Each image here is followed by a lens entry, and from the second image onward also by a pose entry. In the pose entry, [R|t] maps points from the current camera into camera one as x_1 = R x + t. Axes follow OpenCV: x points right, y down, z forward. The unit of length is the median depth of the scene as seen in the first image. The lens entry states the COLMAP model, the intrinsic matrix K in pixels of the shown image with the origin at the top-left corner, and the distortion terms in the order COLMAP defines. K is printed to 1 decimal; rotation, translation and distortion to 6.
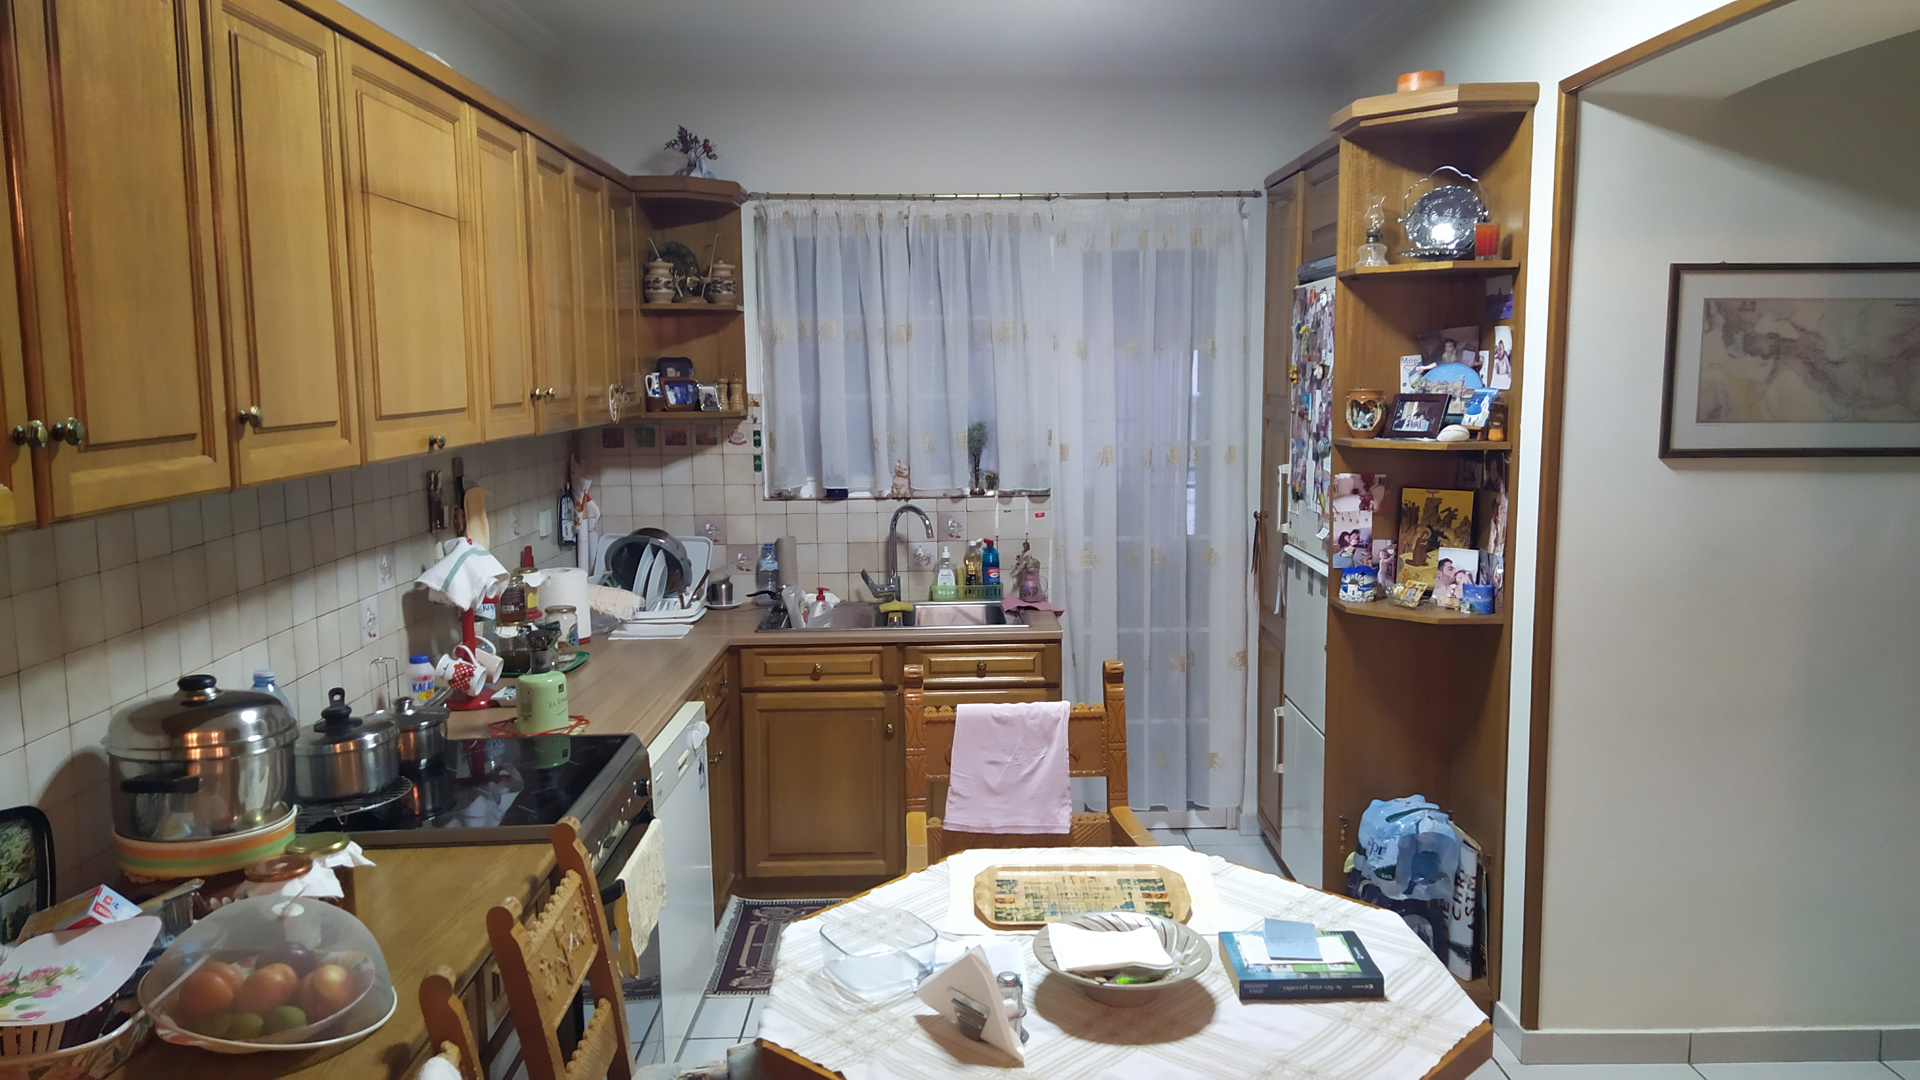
lens RADIAL K [[1415.5, 0, 980.2], [0, 1415.5, 533.9], [0, 0, 1]] dist [0.080905, -0.089934]
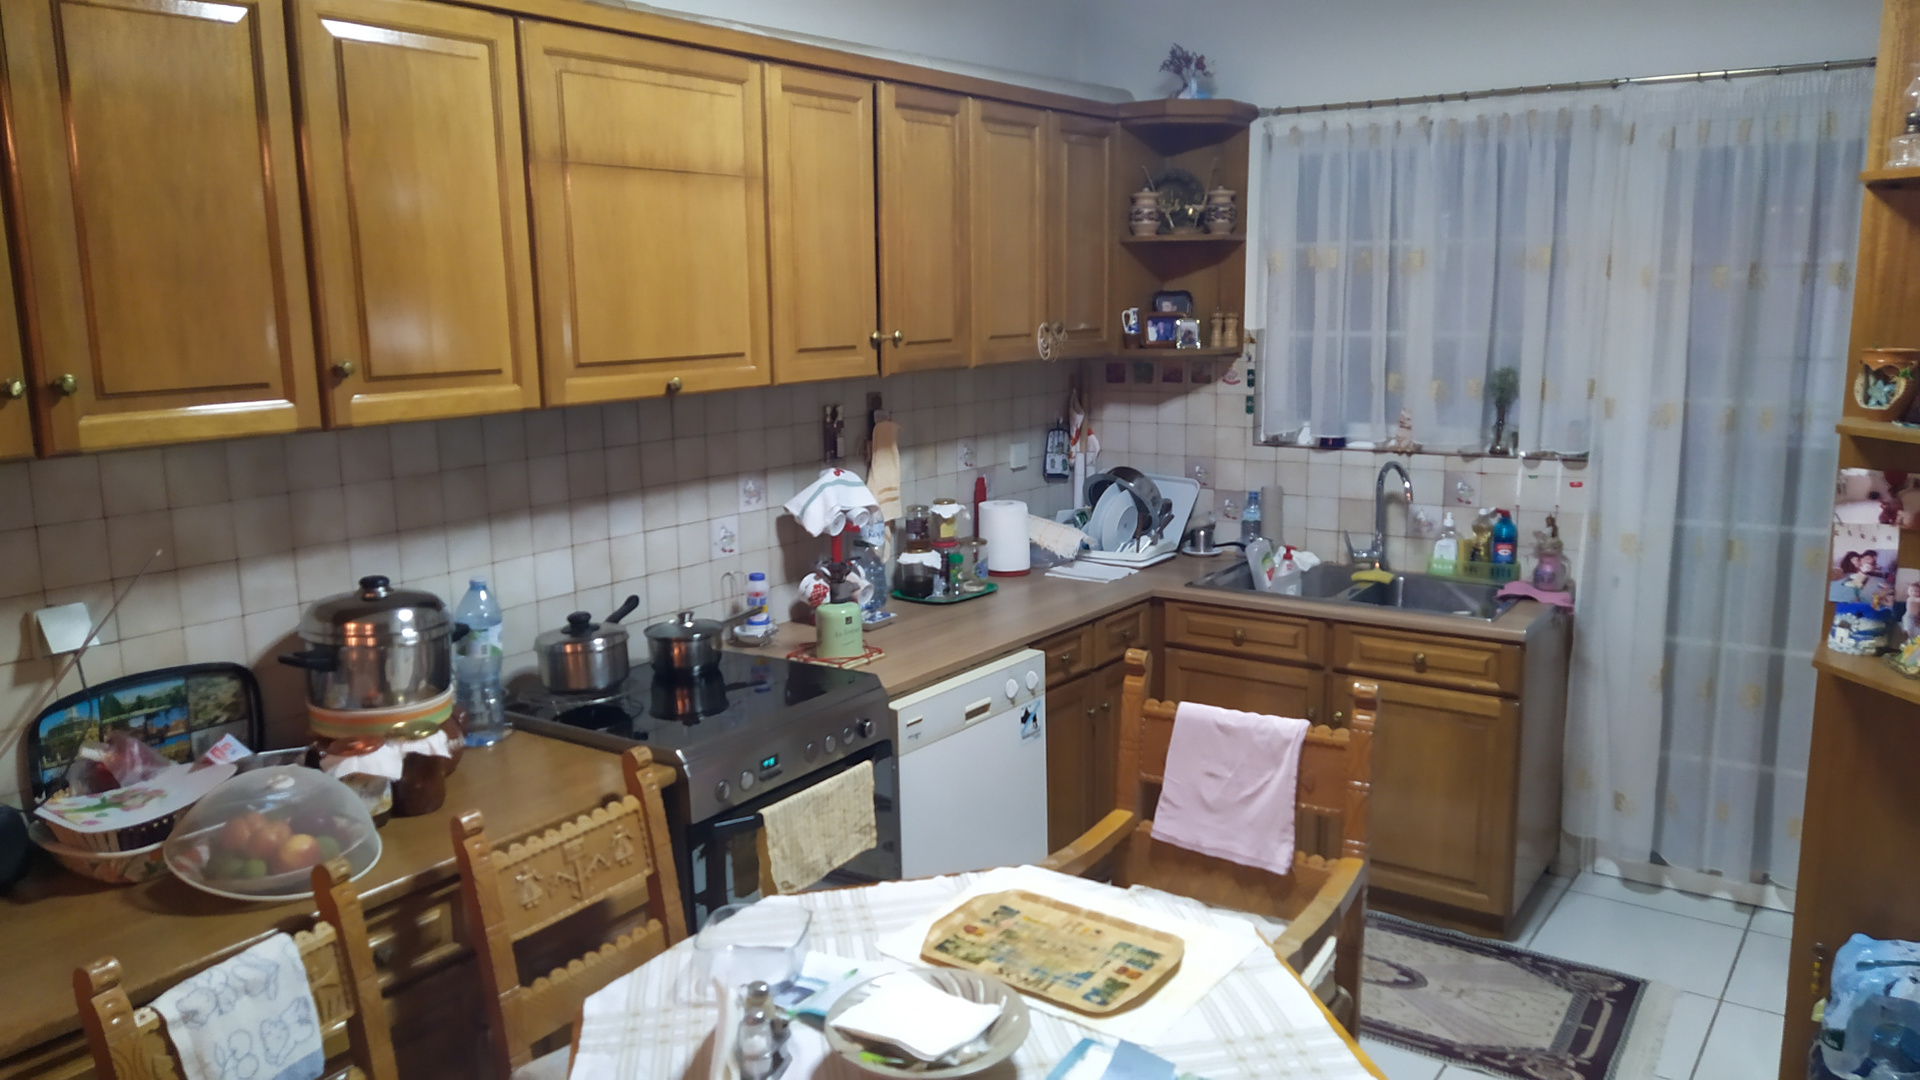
lens RADIAL K [[1415.5, 0, 955.1], [0, 1415.5, 535.2], [0, 0, 1]] dist [0.080905, -0.089934]
pose [[0.808697, 0.102950, -0.579147, 0.292049], [-0.066200, 0.994239, 0.084299, -0.037874], [0.584489, -0.029833, 0.810853, 0.158815]]
